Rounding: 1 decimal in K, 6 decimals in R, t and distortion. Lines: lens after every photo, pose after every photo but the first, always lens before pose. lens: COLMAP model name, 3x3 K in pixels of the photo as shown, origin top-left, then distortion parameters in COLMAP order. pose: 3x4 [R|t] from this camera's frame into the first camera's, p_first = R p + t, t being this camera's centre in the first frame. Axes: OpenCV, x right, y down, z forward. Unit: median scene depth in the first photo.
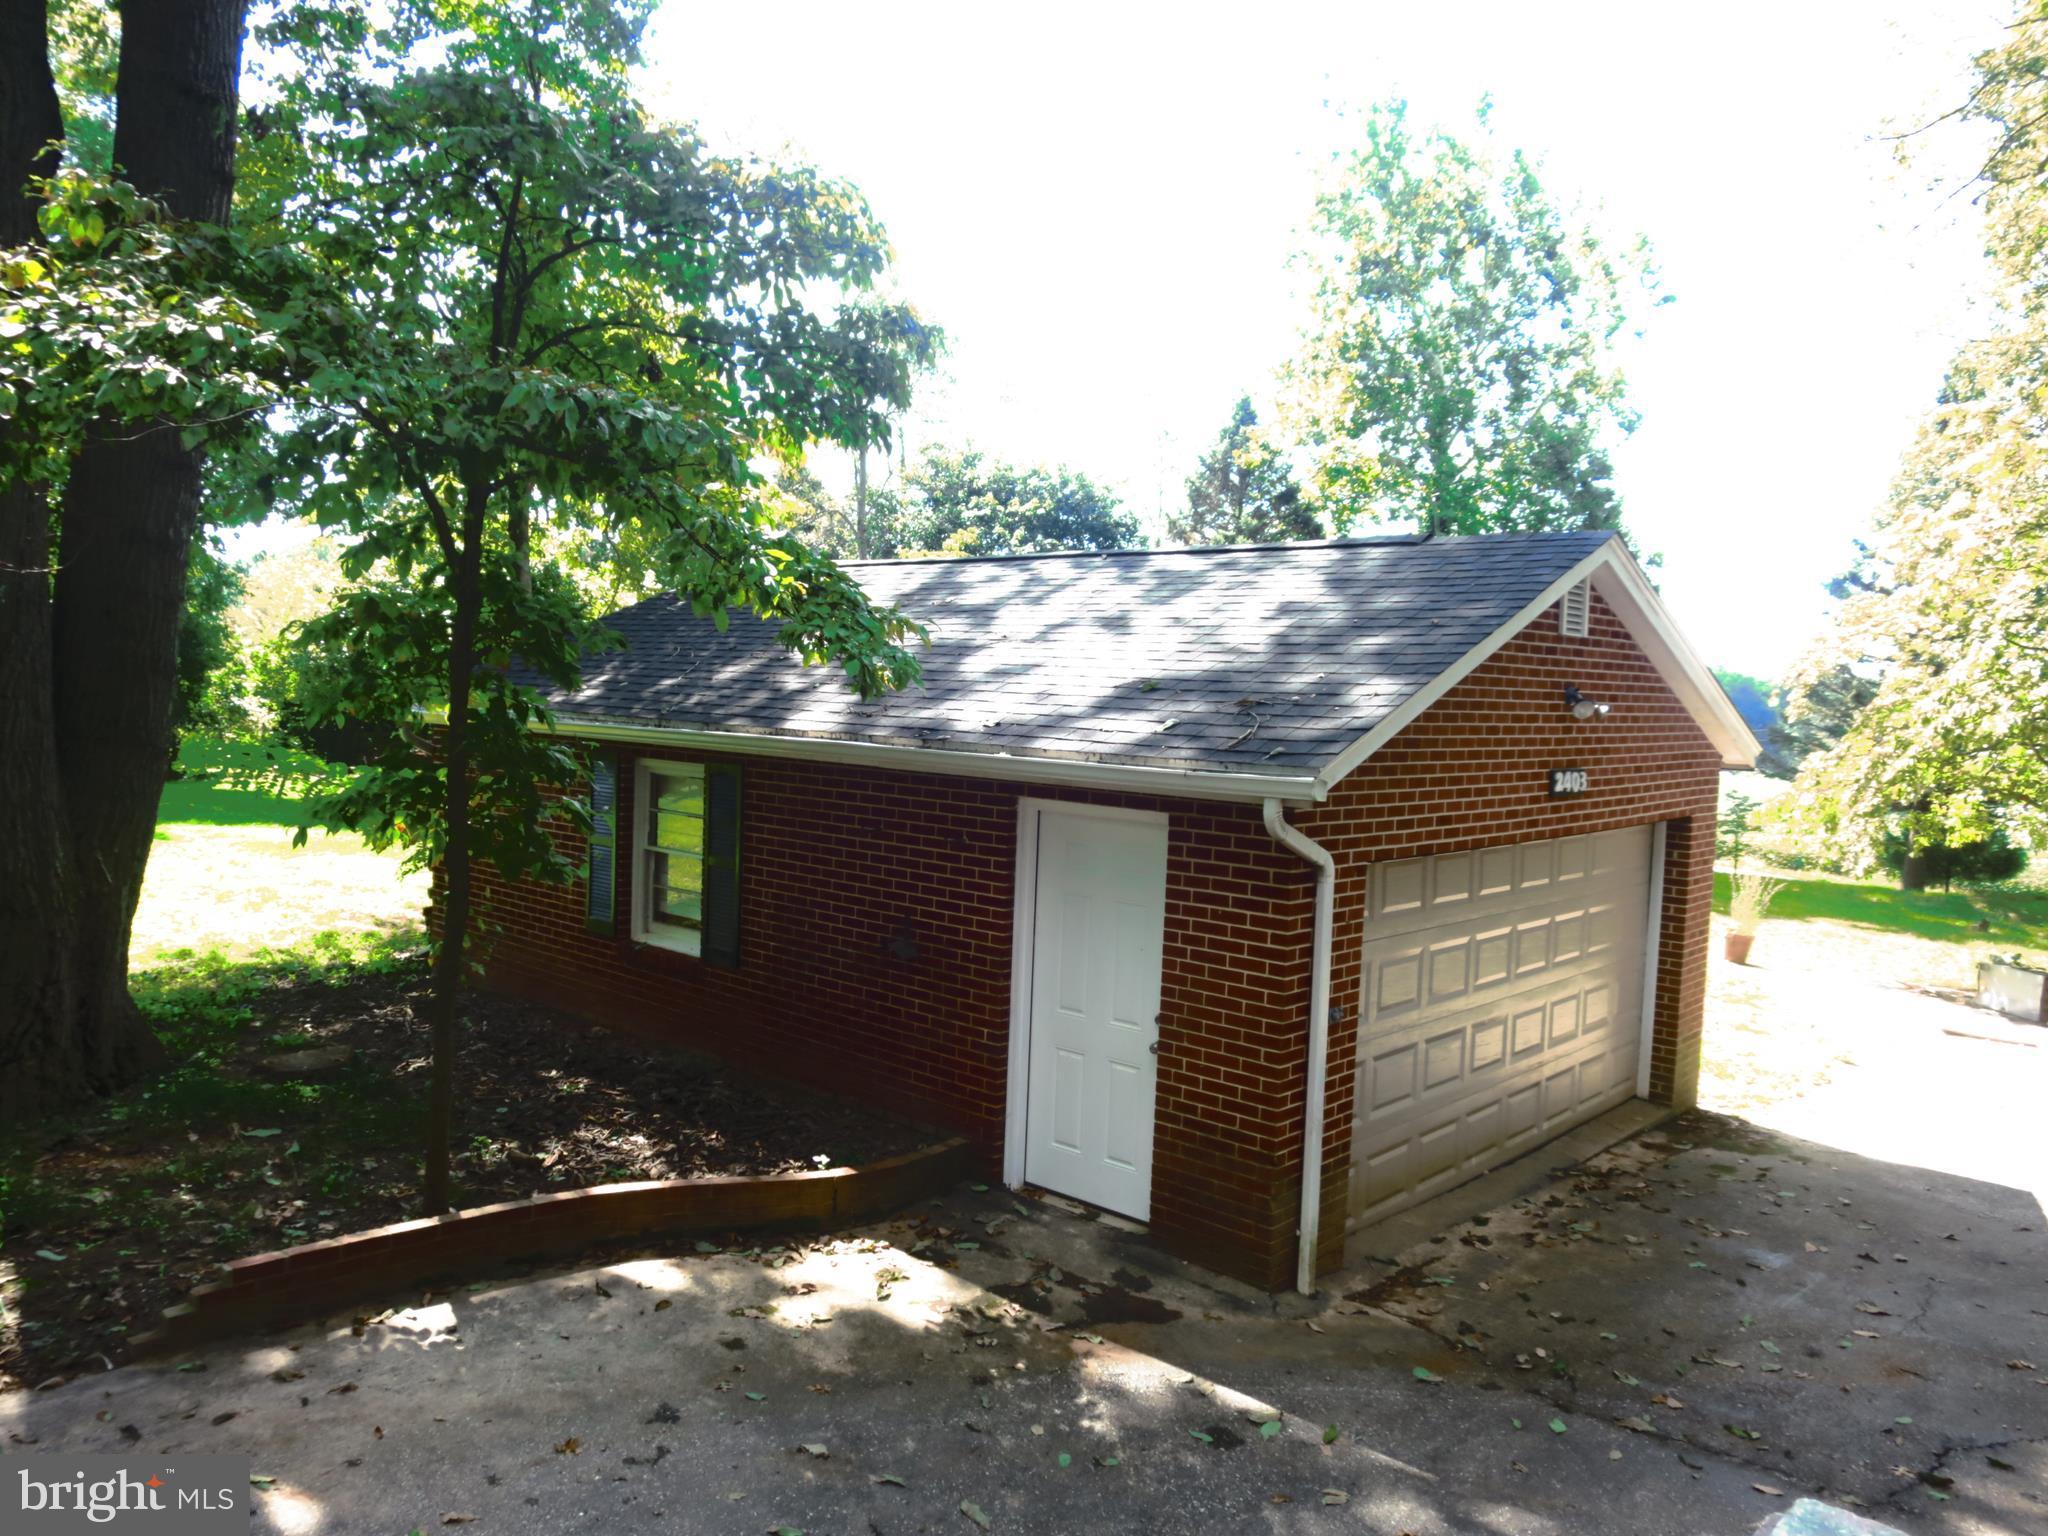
lens RADIAL K [[1454.6, 0, 1020.1], [0, 1454.6, 767.3], [0, 0, 1]] dist [-0.039779, 0.022402]
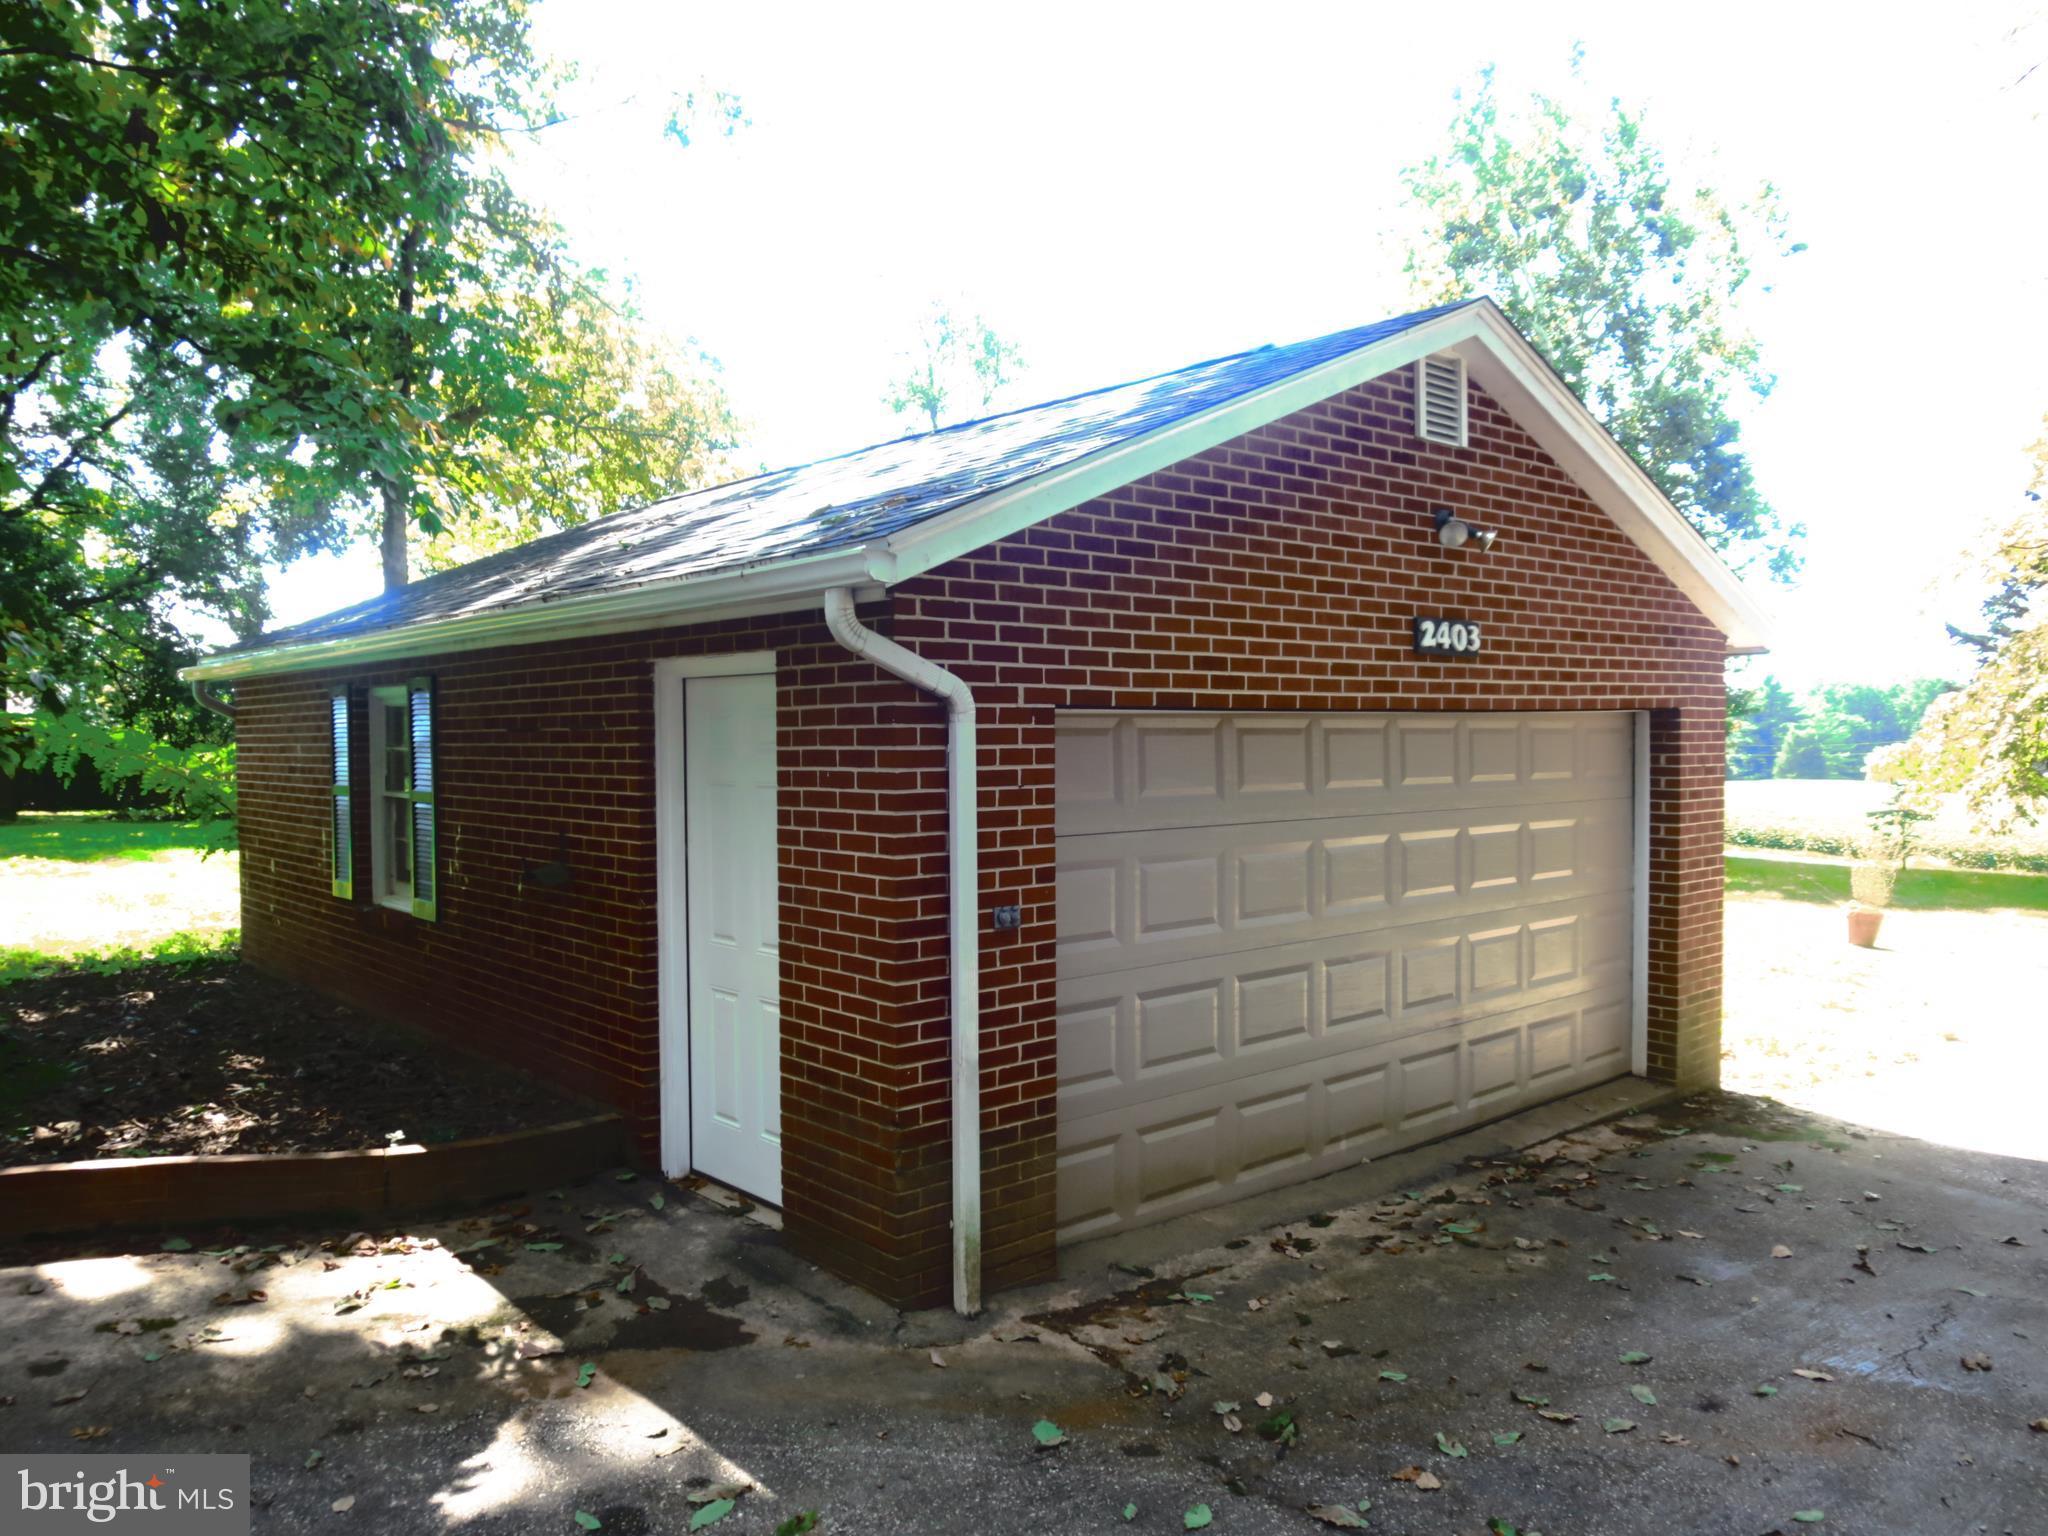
lens RADIAL K [[1454.6, 0, 1022.3], [0, 1454.6, 773.2], [0, 0, 1]] dist [-0.039779, 0.022402]
pose [[0.993078, -0.041102, -0.110035, 0.245398], [0.038041, 0.998832, -0.029777, 0.097504], [0.111130, 0.025385, 0.993482, 0.233147]]
